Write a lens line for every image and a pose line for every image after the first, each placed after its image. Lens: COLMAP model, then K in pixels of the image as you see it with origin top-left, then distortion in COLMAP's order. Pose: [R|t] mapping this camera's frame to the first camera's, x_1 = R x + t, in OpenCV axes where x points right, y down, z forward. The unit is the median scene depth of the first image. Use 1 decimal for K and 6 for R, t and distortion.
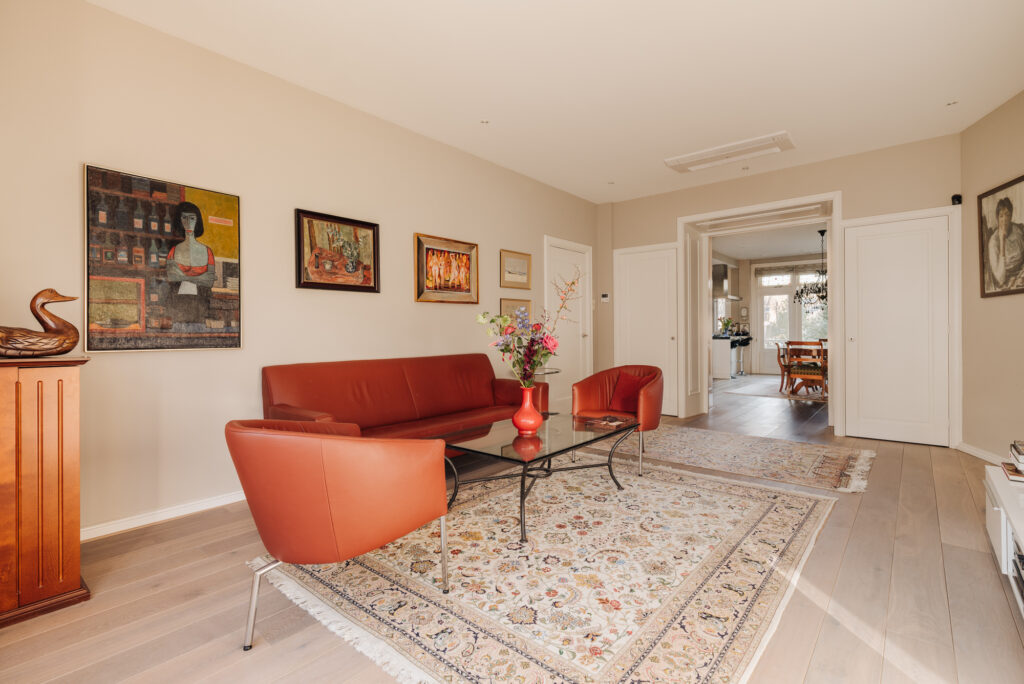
lens RADIAL K [[466.8, 0, 515.3], [0, 466.8, 330.2], [0, 0, 1]] dist [-0.000158, -0.000031]
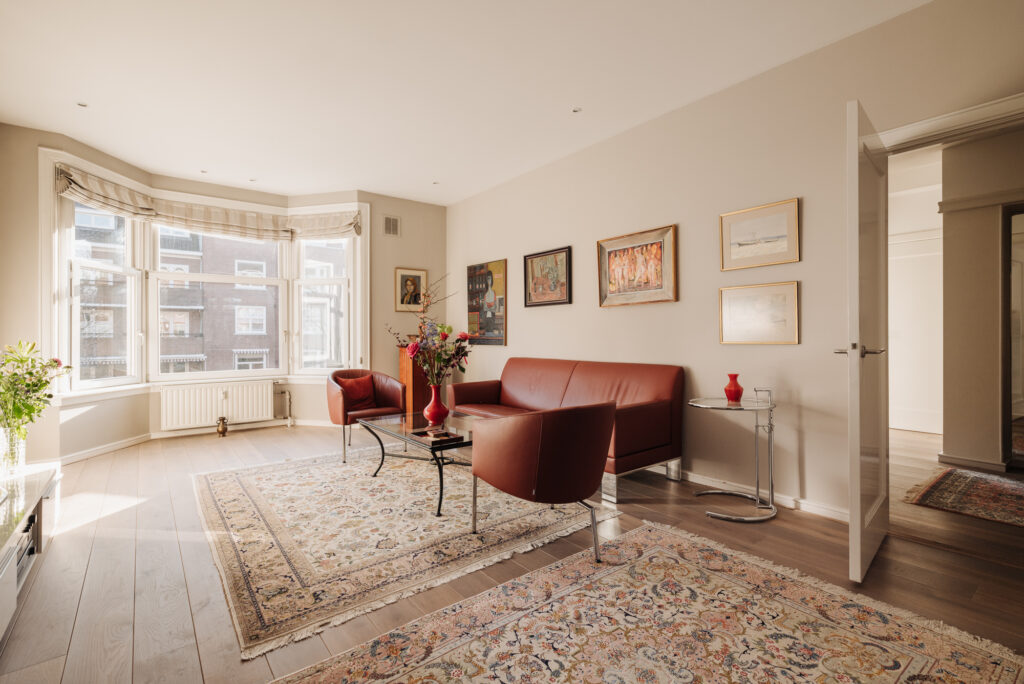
lens RADIAL K [[466.8, 0, 515.3], [0, 466.8, 330.2], [0, 0, 1]] dist [-0.000158, -0.000031]
pose [[-0.186262, -0.003481, -0.982494, 1.120967], [0.008258, 0.999953, -0.005109, -0.010417], [0.982465, -0.009065, -0.186225, 1.362959]]
